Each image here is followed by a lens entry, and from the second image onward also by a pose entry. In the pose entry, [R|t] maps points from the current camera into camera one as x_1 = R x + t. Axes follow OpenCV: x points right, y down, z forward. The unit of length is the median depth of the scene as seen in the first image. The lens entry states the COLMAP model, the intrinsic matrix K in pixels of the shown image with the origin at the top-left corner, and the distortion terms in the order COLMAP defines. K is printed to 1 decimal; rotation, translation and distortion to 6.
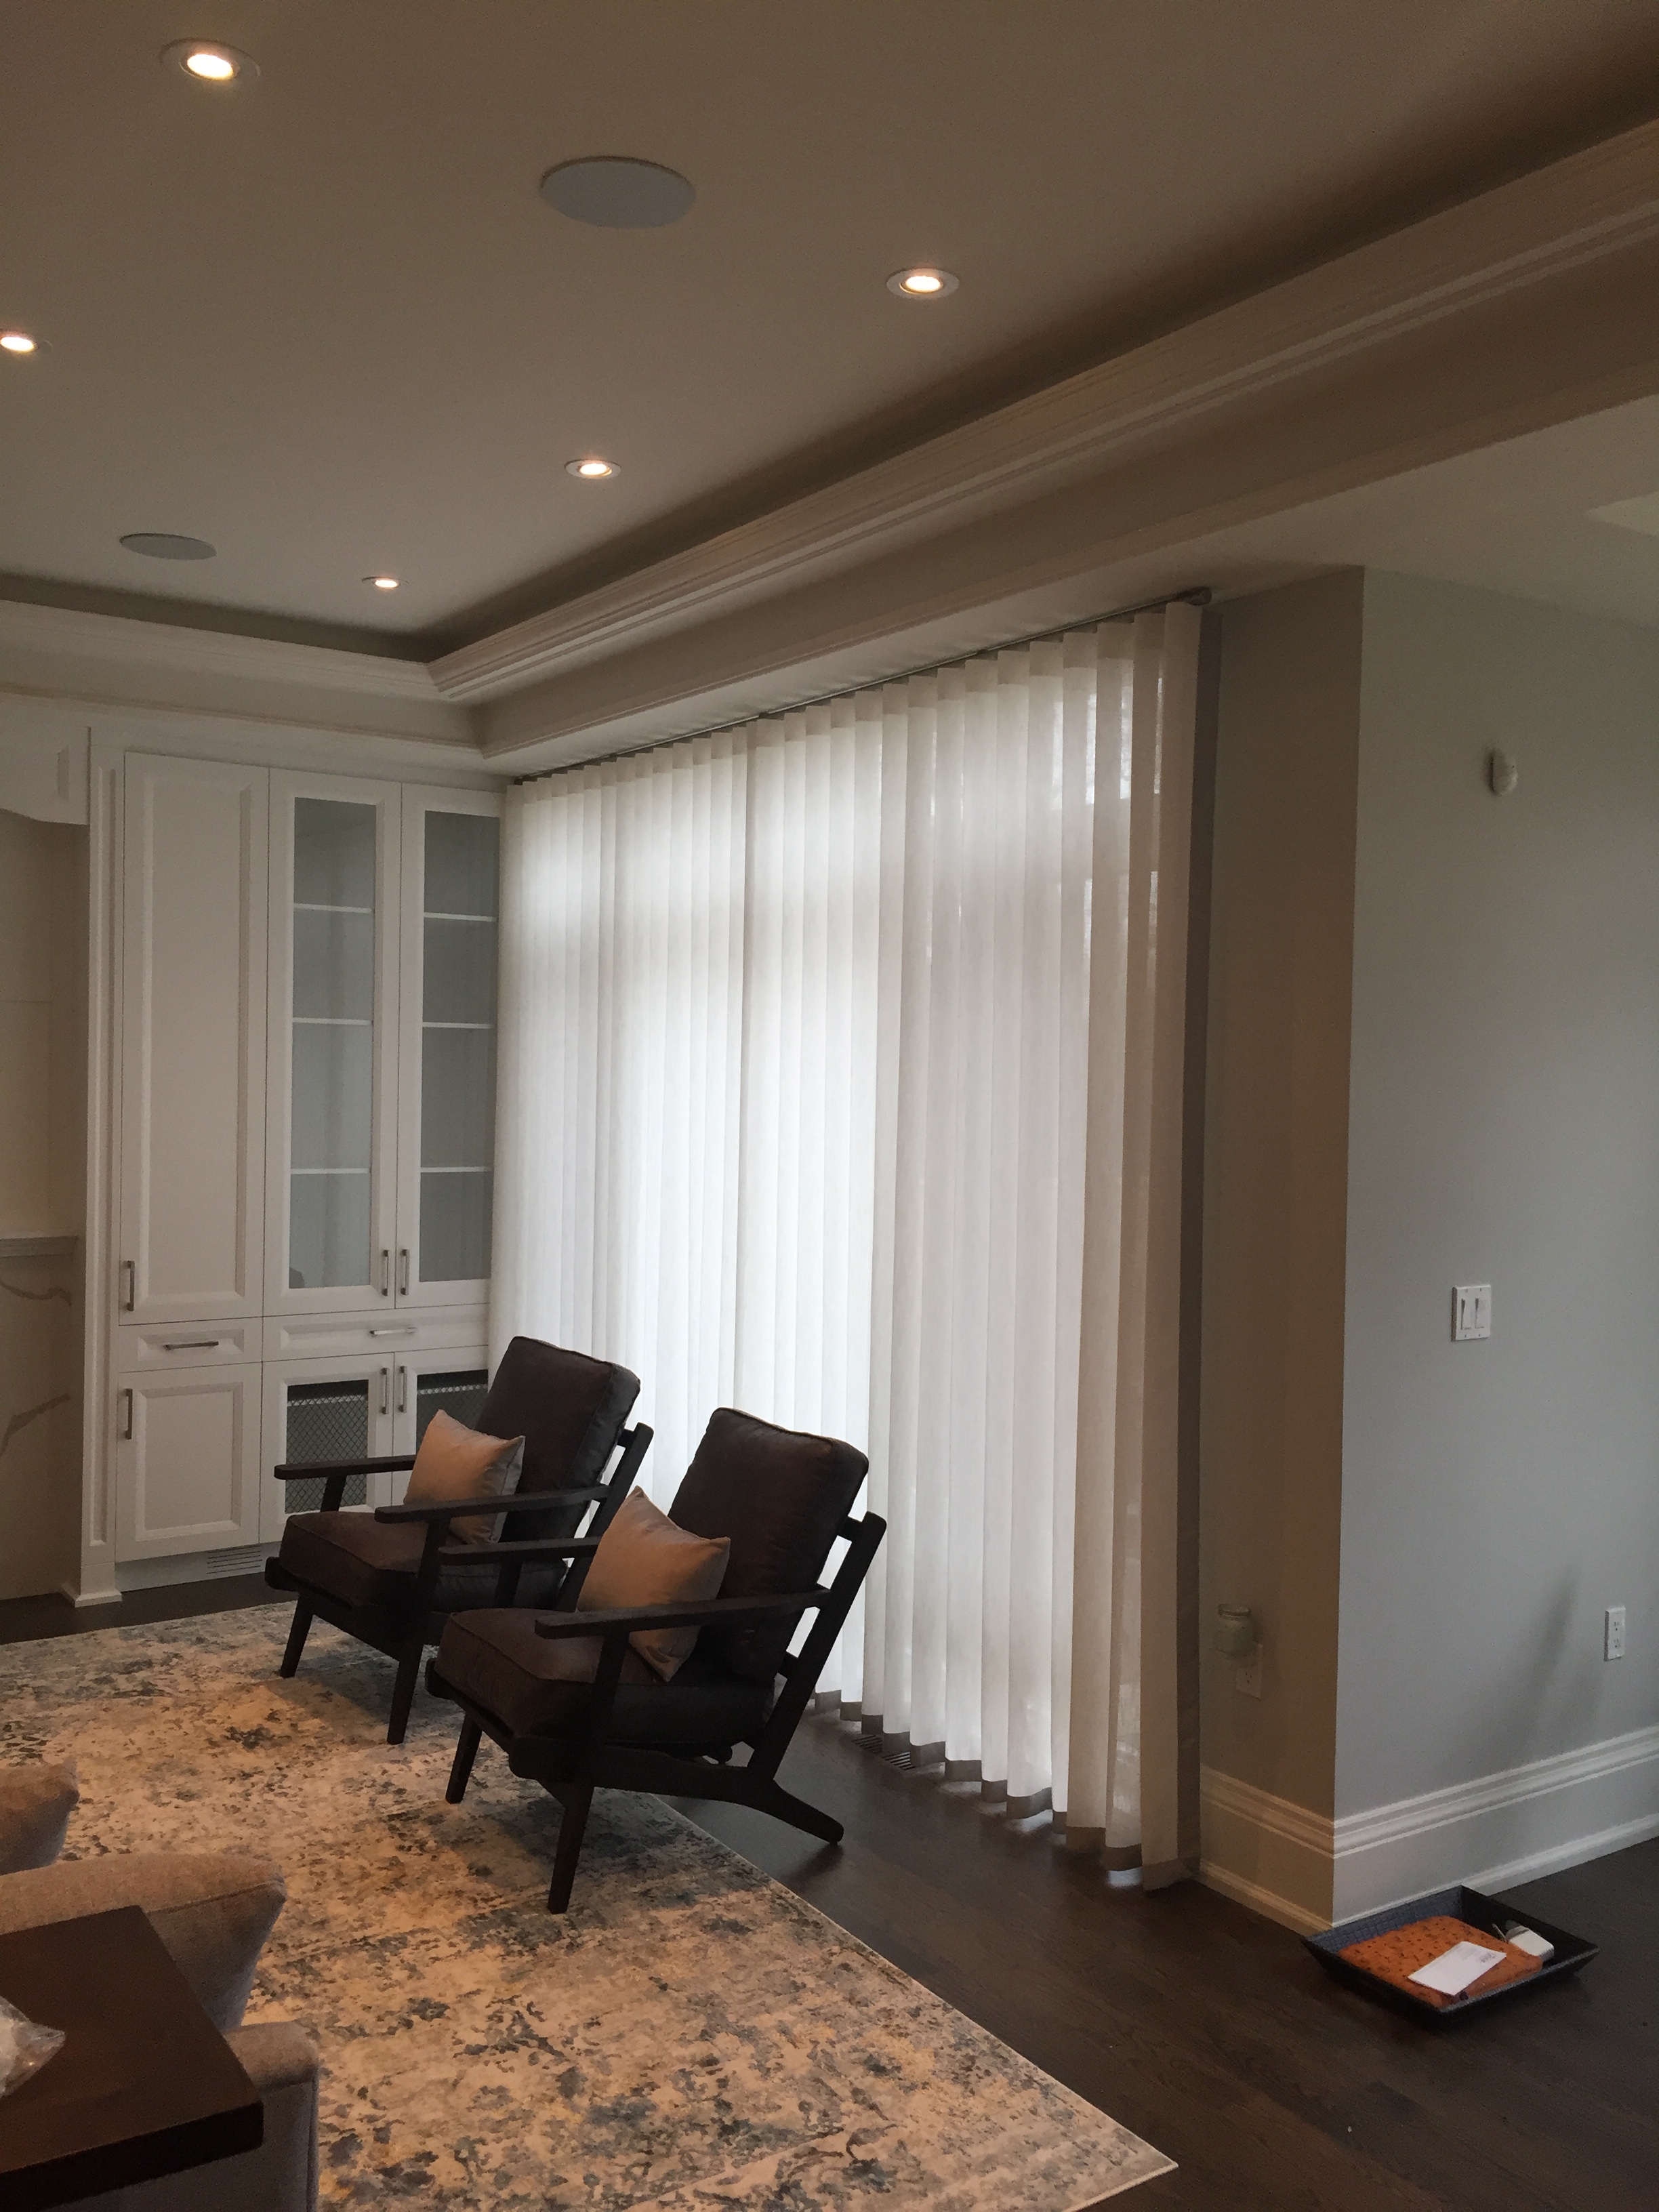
lens RADIAL K [[1922.6, 0, 829.5], [0, 1922.6, 1106.0], [0, 0, 1]] dist [0.030704, -0.052448]
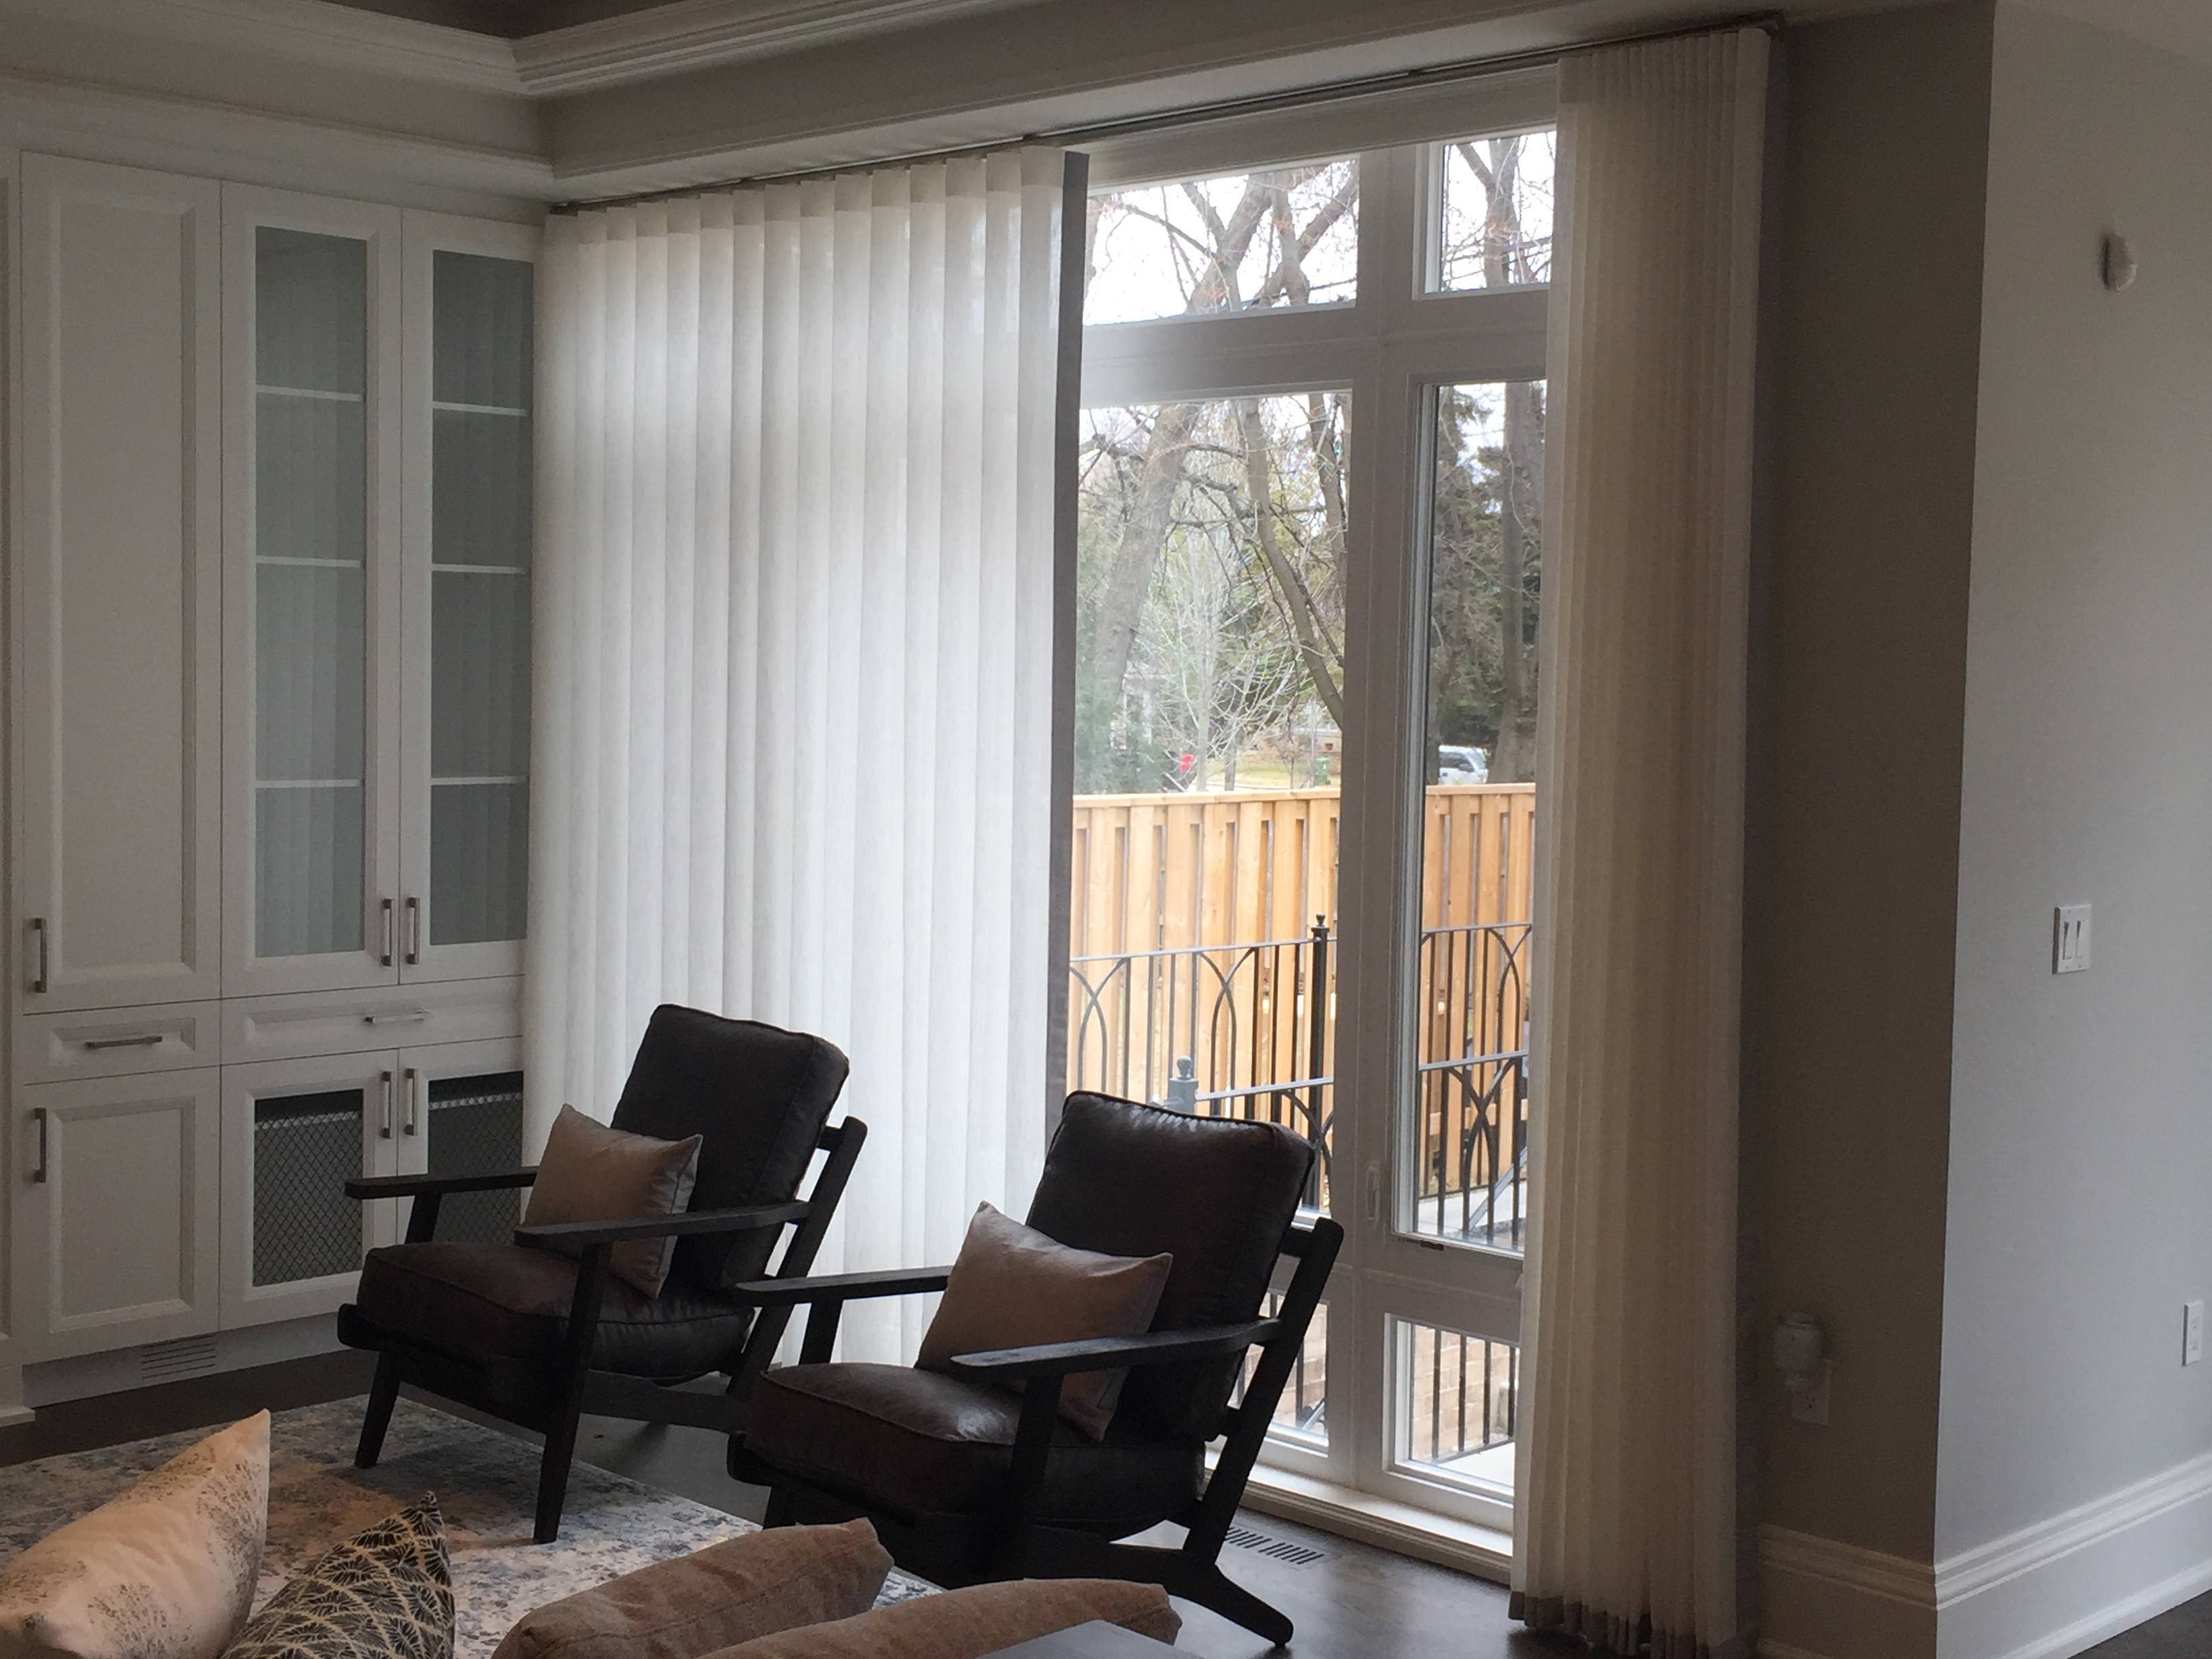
lens RADIAL K [[2992.3, 0, 1109.1], [0, 2992.3, 817.0], [0, 0, 1]] dist [0.115550, -0.405564]
pose [[0.980235, -0.009989, 0.197585, -0.197483], [0.001920, 0.999158, 0.040989, 0.002822], [-0.197828, -0.039800, 0.979429, -0.095556]]
